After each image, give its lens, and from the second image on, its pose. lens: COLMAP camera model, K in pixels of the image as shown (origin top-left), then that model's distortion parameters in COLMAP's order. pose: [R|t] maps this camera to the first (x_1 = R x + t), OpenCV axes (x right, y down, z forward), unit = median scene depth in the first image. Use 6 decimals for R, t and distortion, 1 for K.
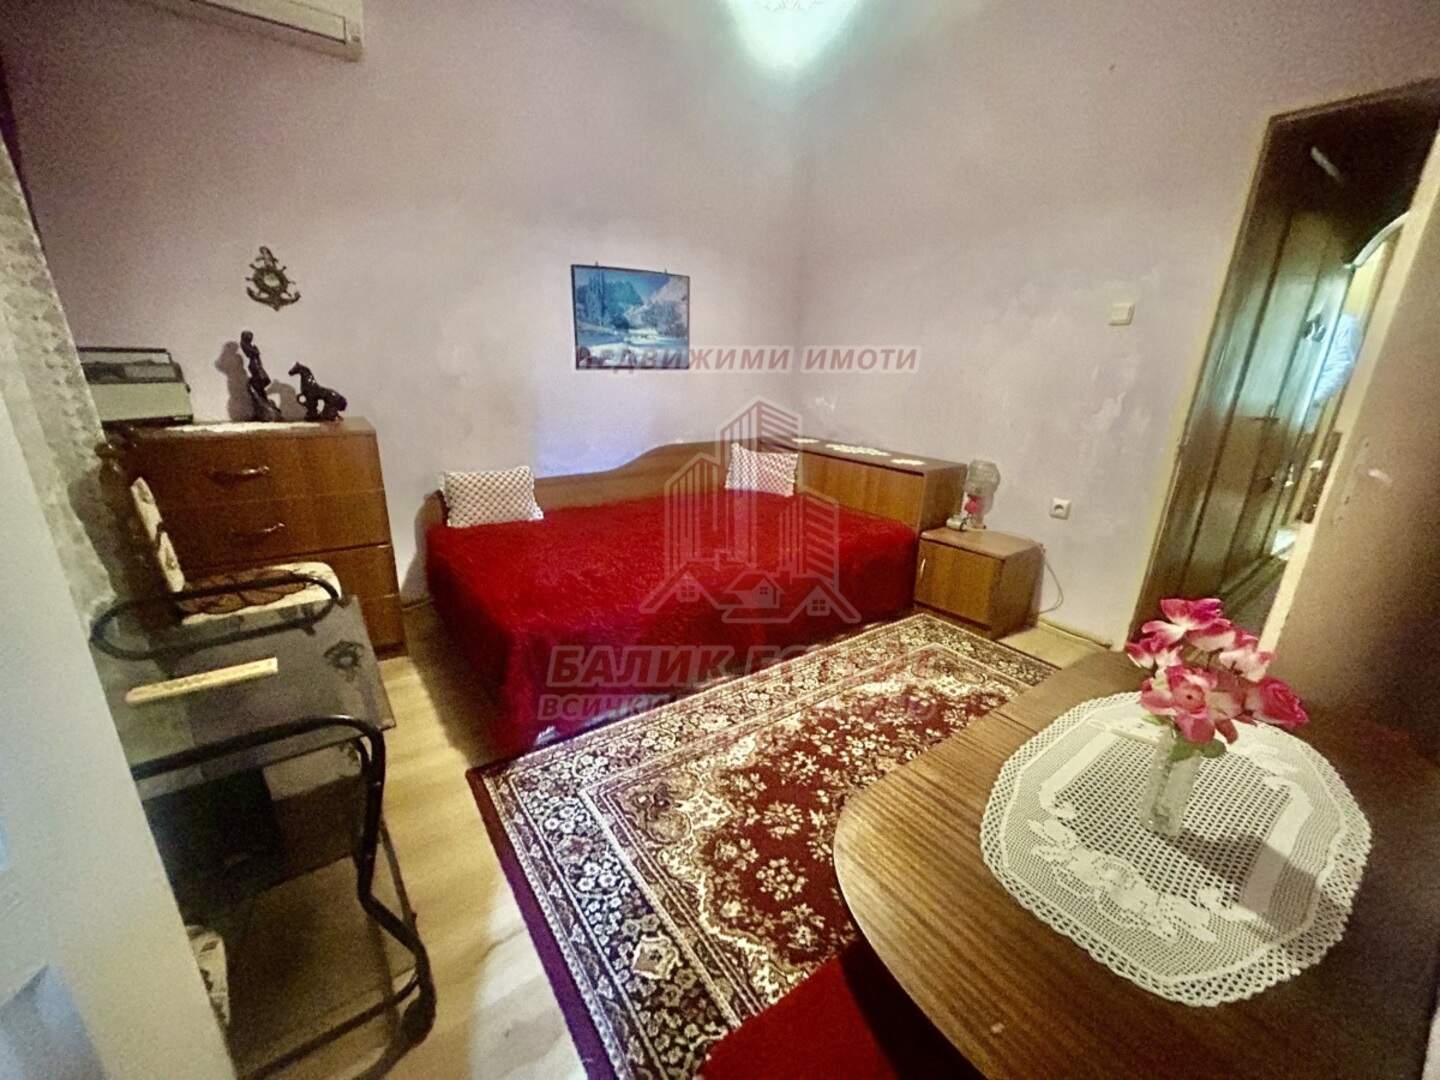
lens RADIAL K [[584.3, 0, 716.0], [0, 584.3, 537.4], [0, 0, 1]] dist [-0.011824, 0.012287]
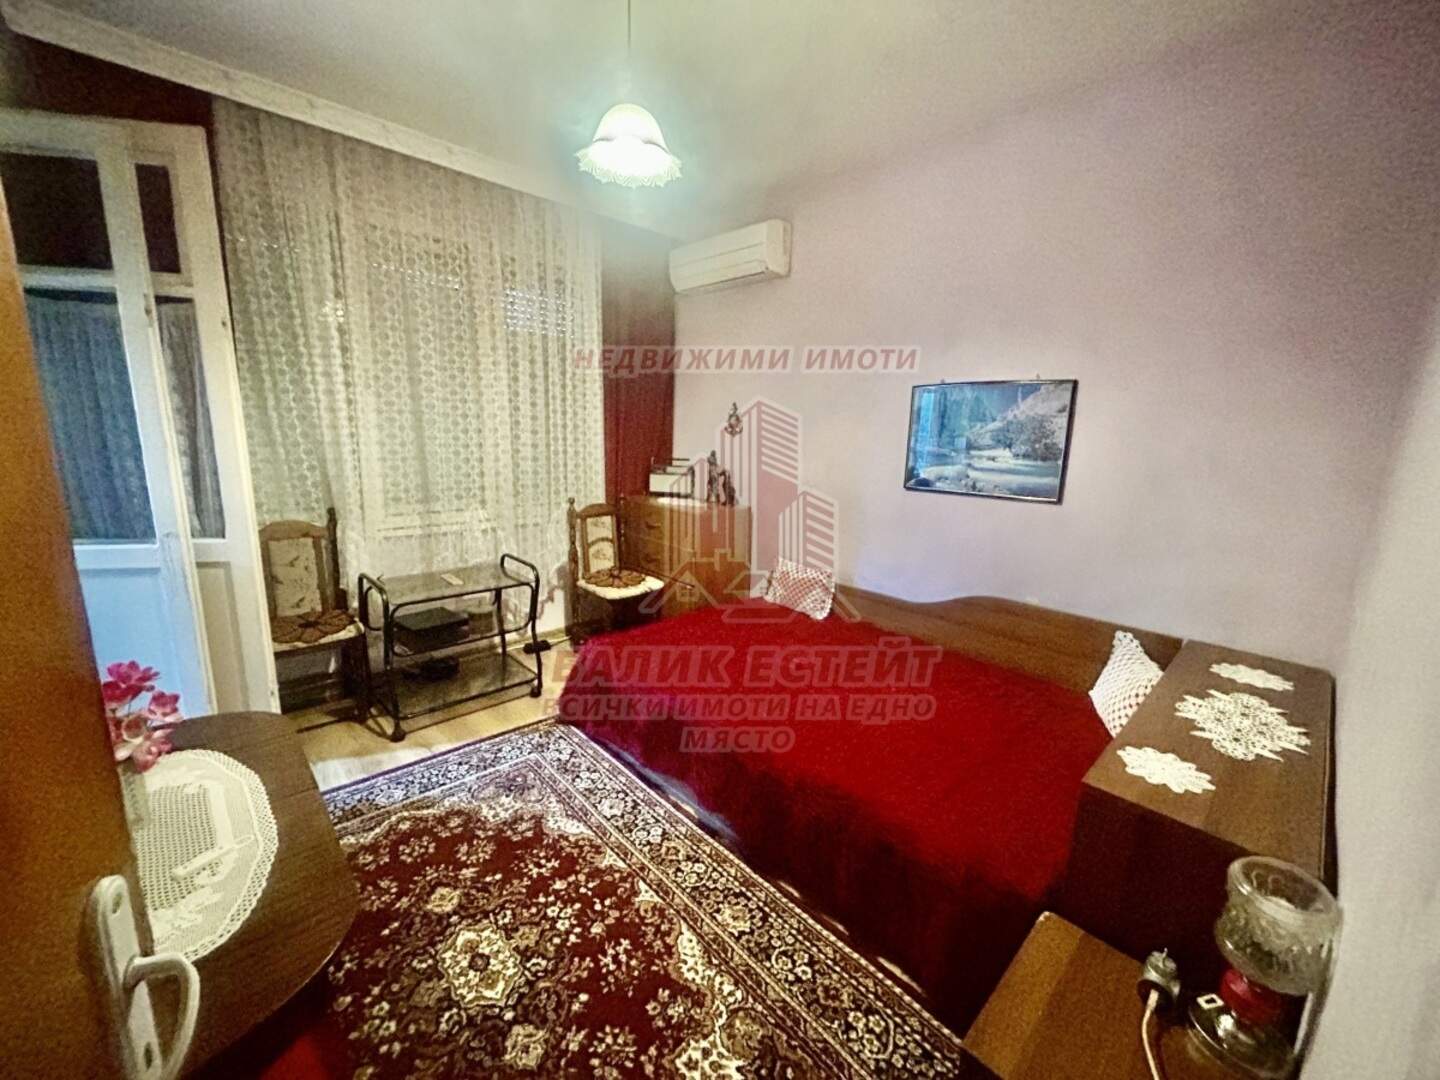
lens RADIAL K [[584.3, 0, 716.0], [0, 584.3, 537.4], [0, 0, 1]] dist [-0.011824, 0.012287]
pose [[0.118809, 0.168828, -0.978459, 0.909055], [-0.318136, 0.939960, 0.123555, -0.319237], [0.940571, 0.296603, 0.165386, 0.783638]]
